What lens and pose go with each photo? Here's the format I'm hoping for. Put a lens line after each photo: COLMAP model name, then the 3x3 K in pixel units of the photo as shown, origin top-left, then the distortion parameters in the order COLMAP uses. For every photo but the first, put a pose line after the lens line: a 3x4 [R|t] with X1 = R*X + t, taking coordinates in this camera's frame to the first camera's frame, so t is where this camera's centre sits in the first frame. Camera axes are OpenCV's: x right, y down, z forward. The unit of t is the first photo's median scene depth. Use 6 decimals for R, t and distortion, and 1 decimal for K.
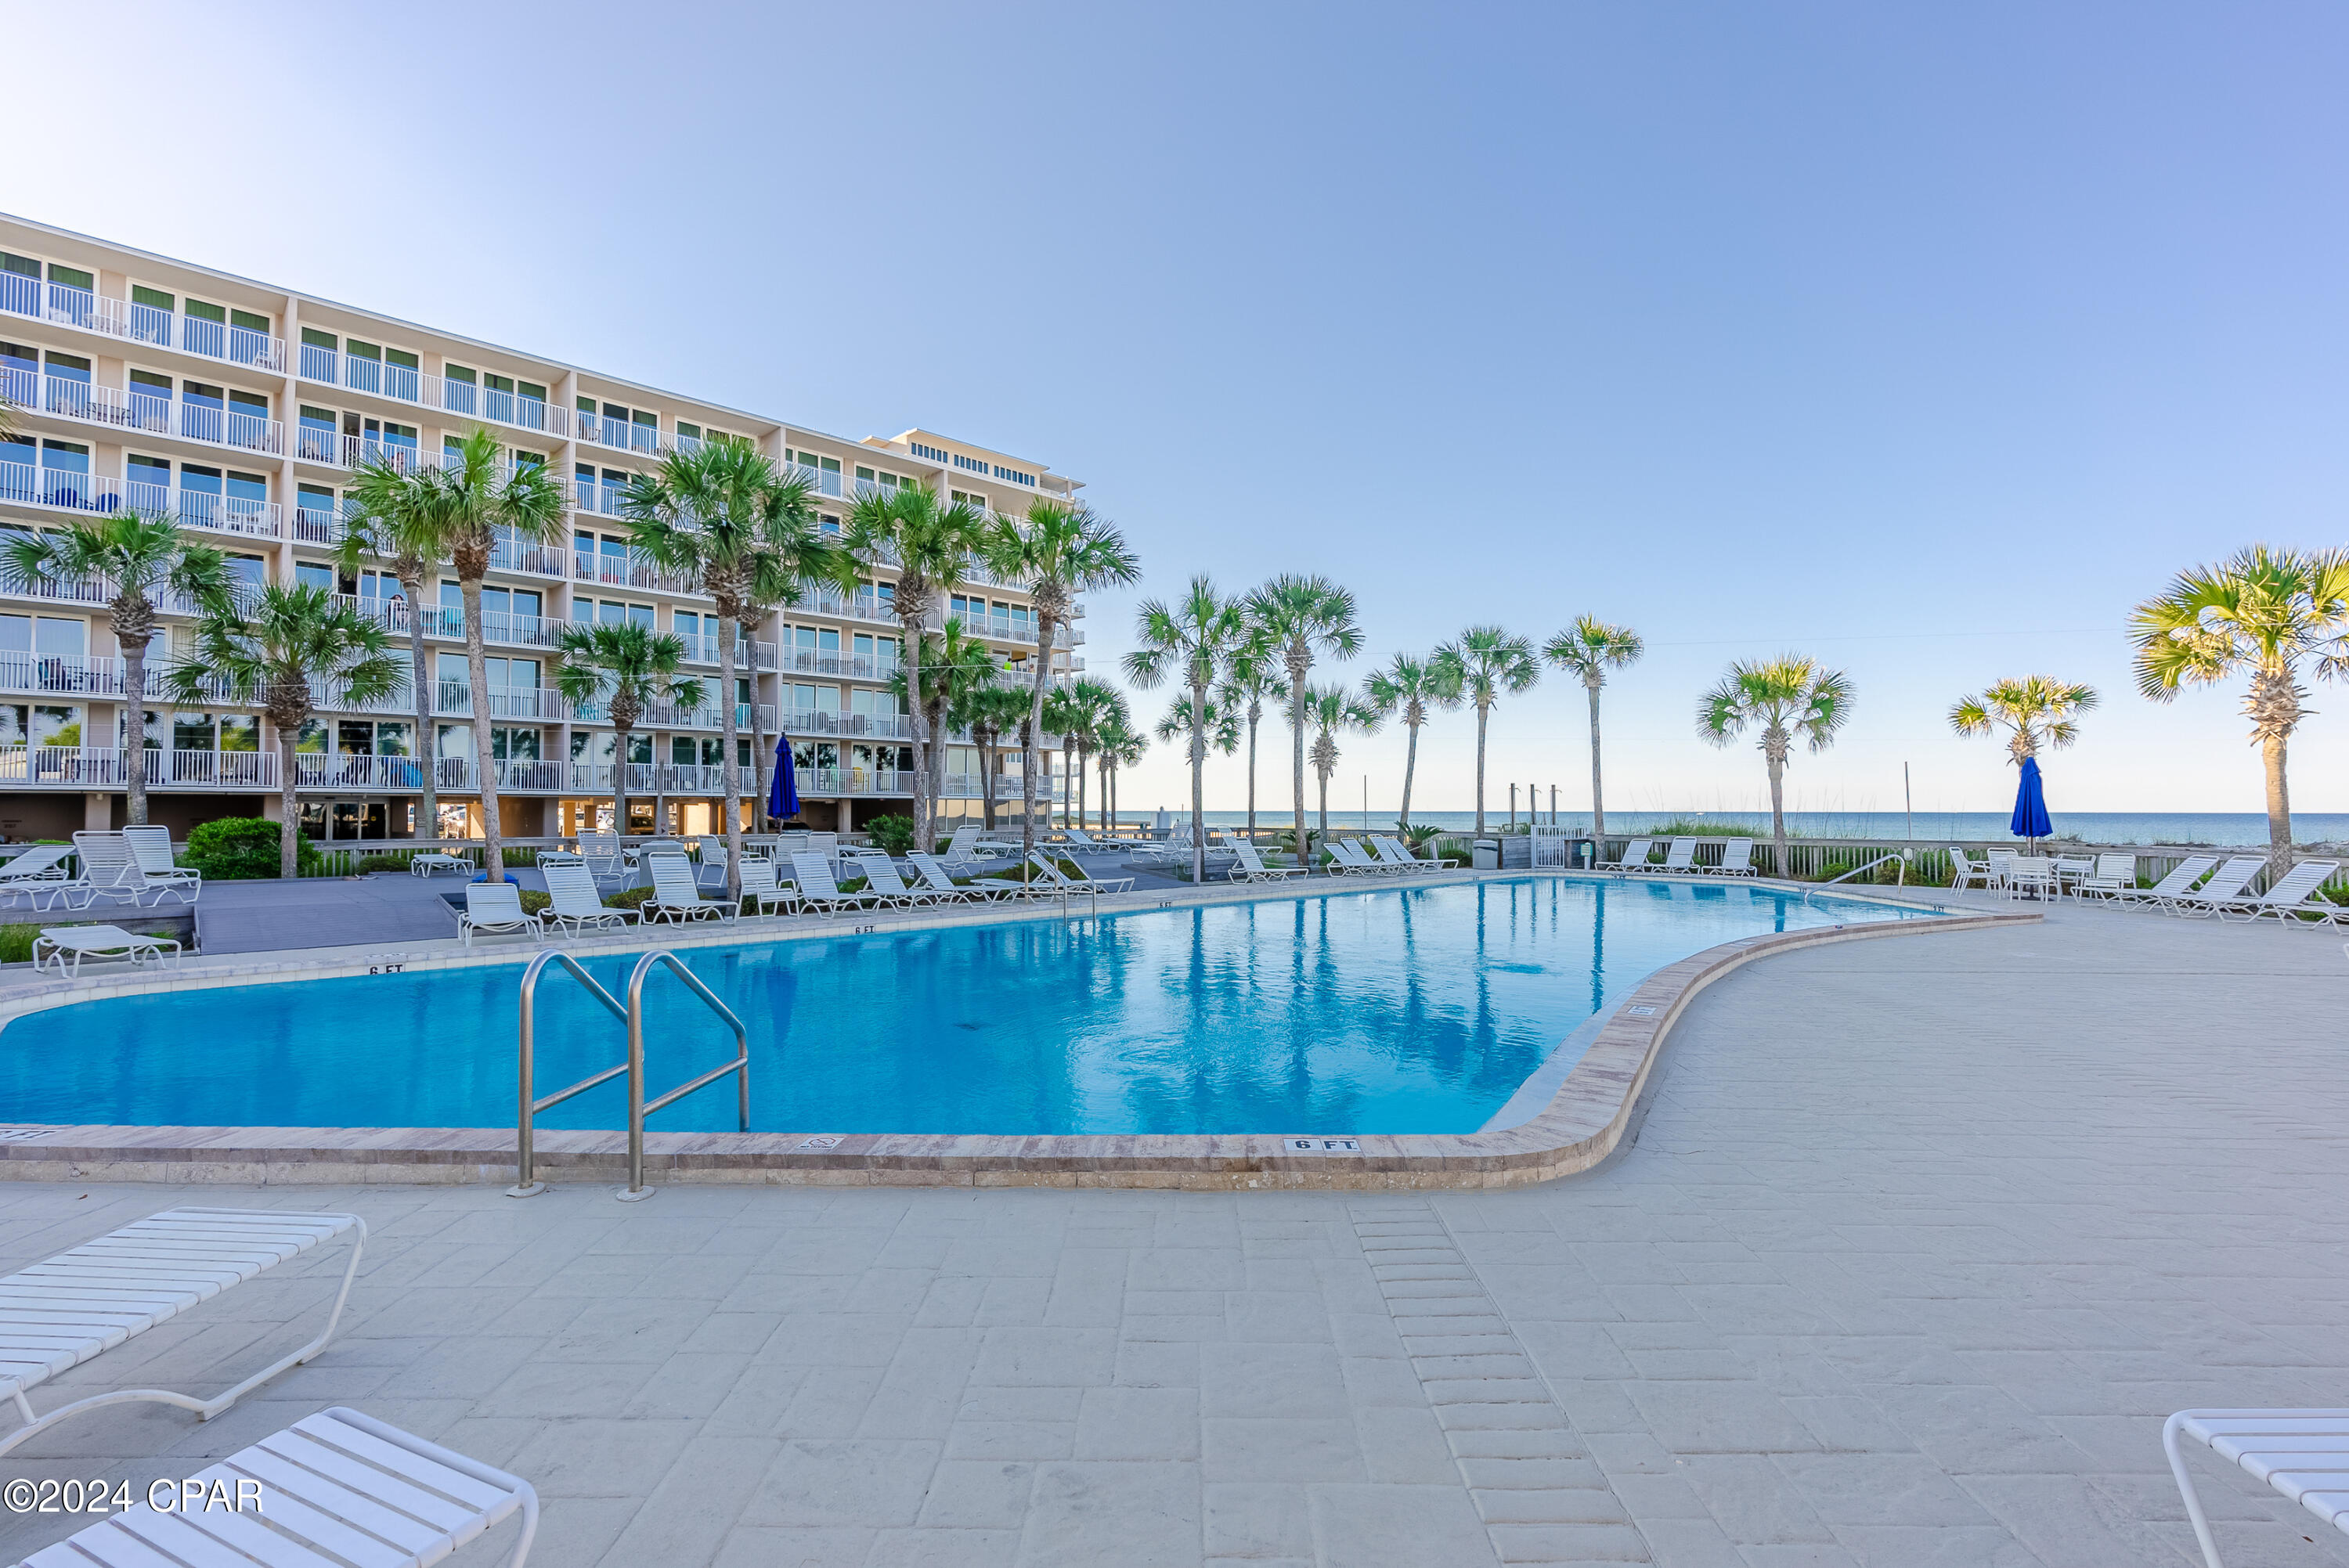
lens RADIAL K [[1070.1, 0, 1174.5], [0, 1070.1, 784.0], [0, 0, 1]] dist [0.000864, 0.000215]
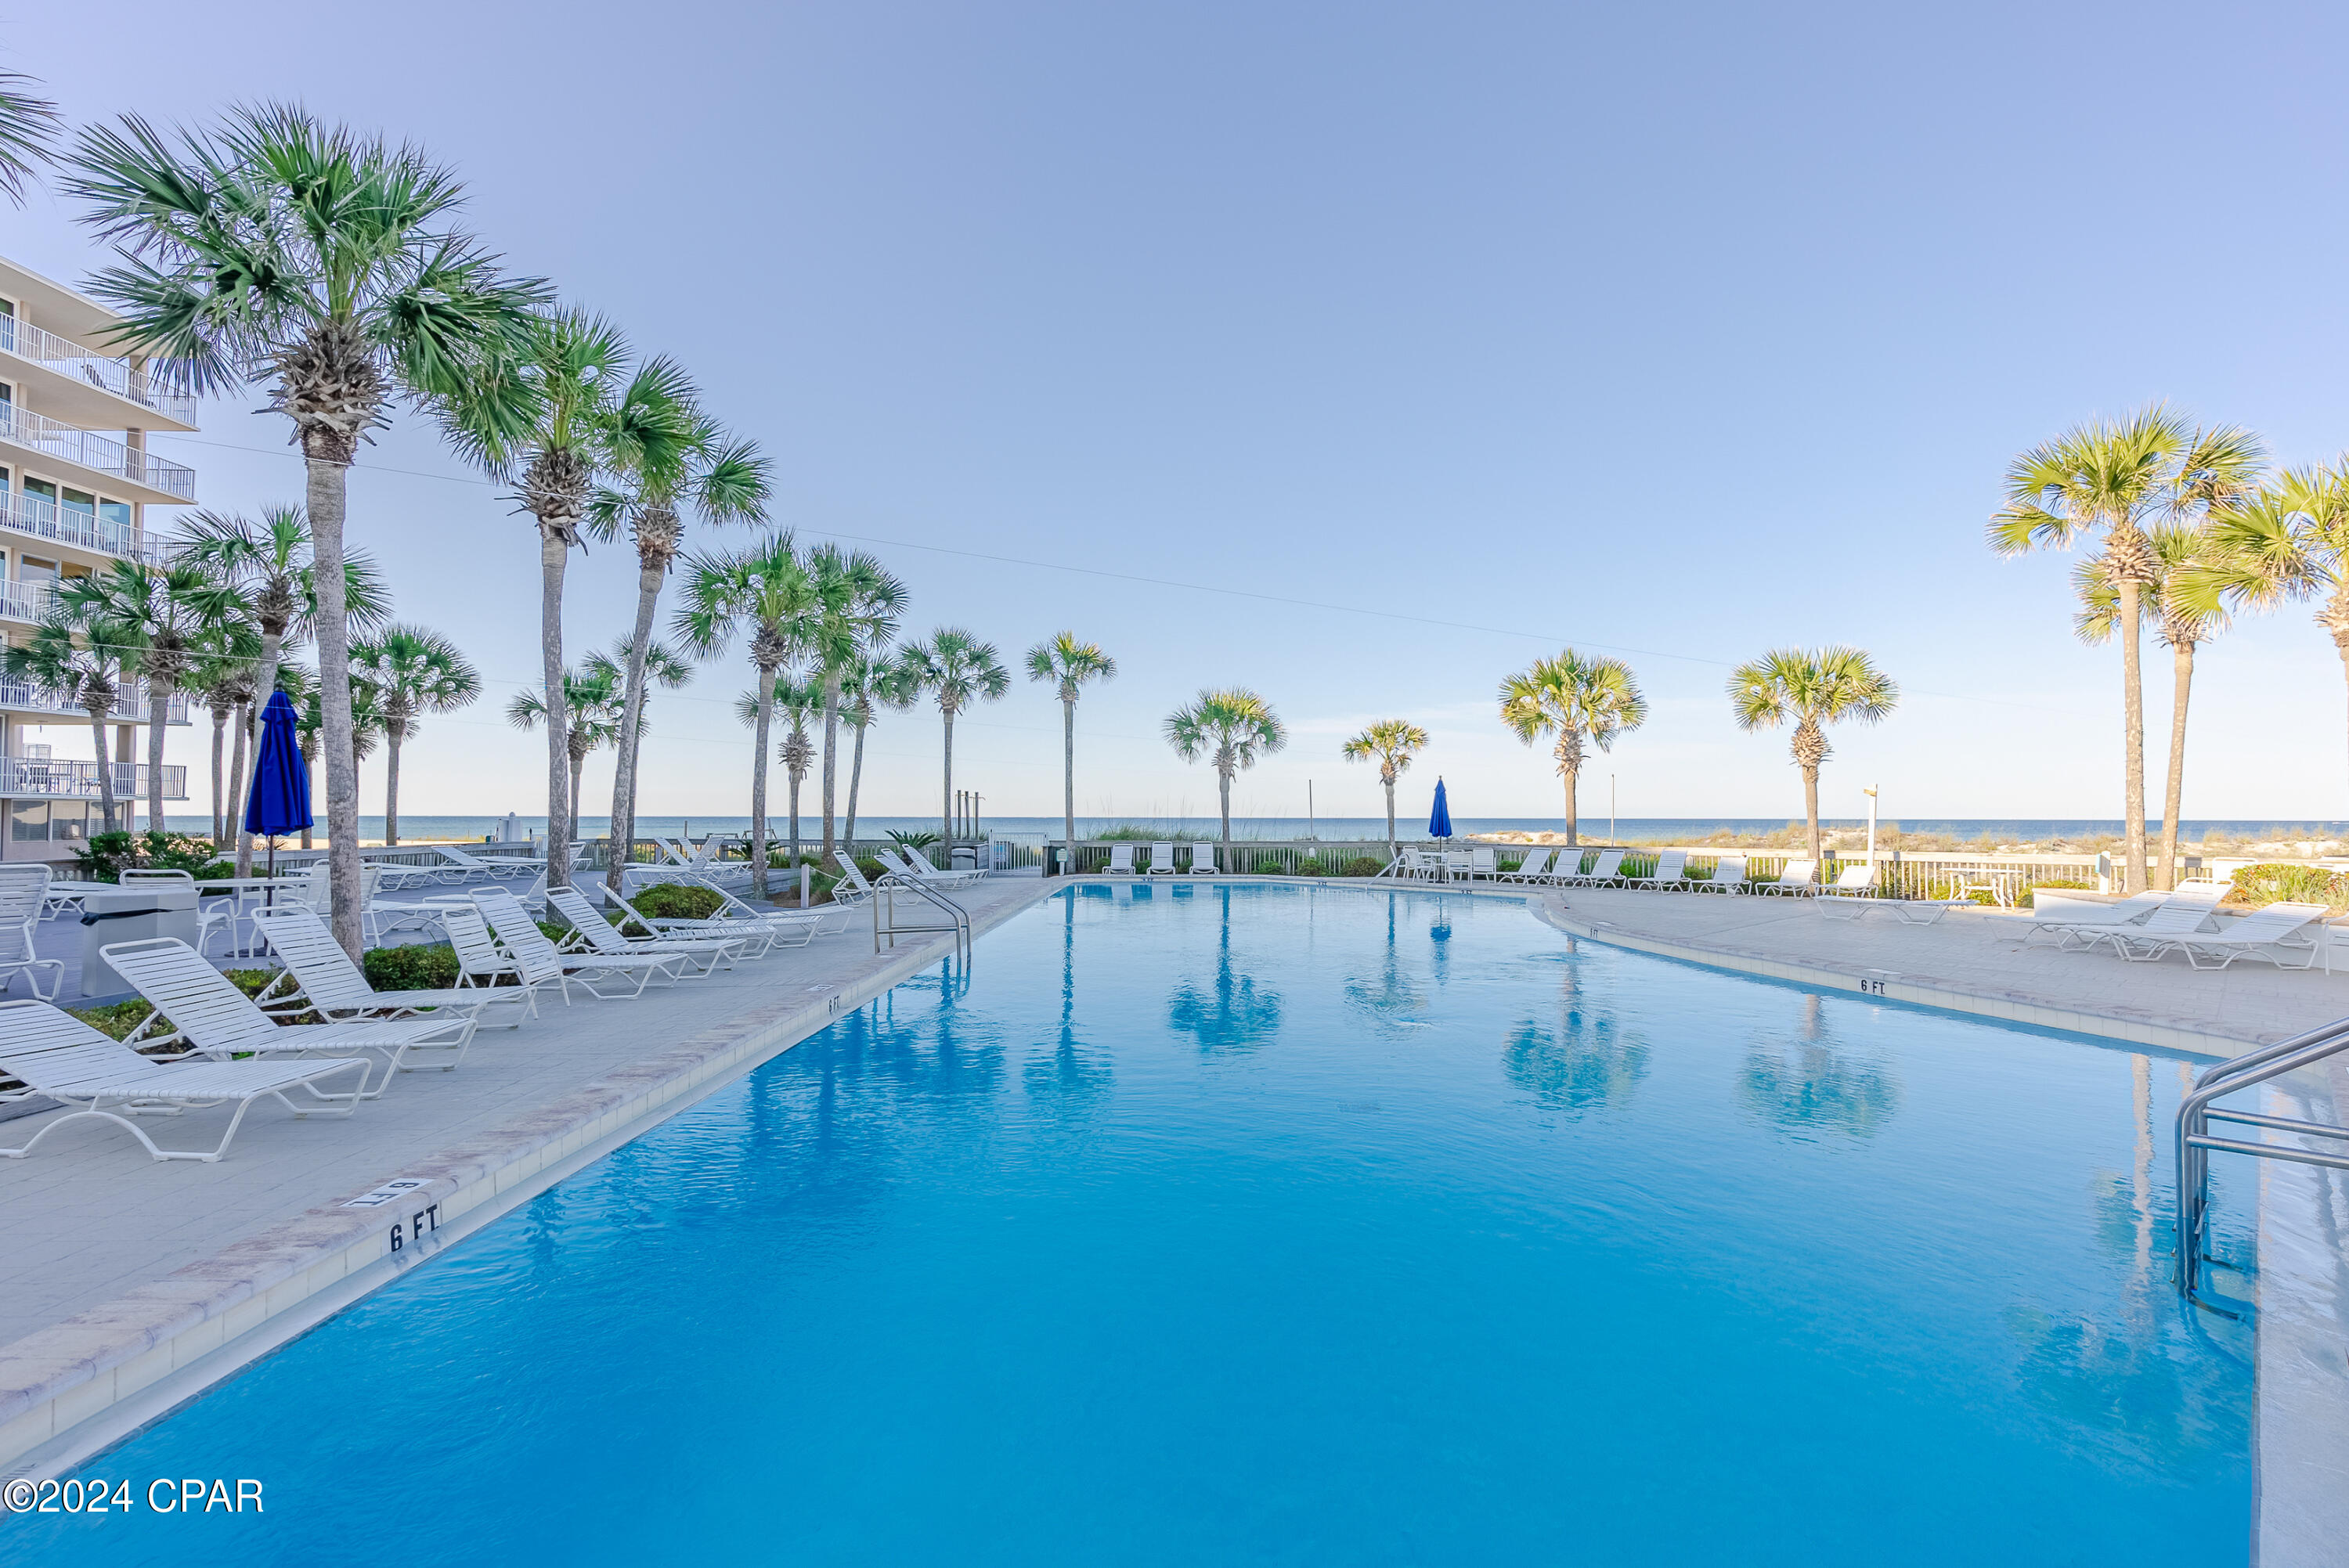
lens RADIAL K [[1070.1, 0, 1174.5], [0, 1070.1, 784.0], [0, 0, 1]] dist [0.000864, 0.000215]
pose [[0.707357, 0.020899, 0.706548, -0.314135], [-0.019859, 0.999756, -0.009690, 0.000444], [-0.706578, -0.007177, 0.707599, 0.200512]]
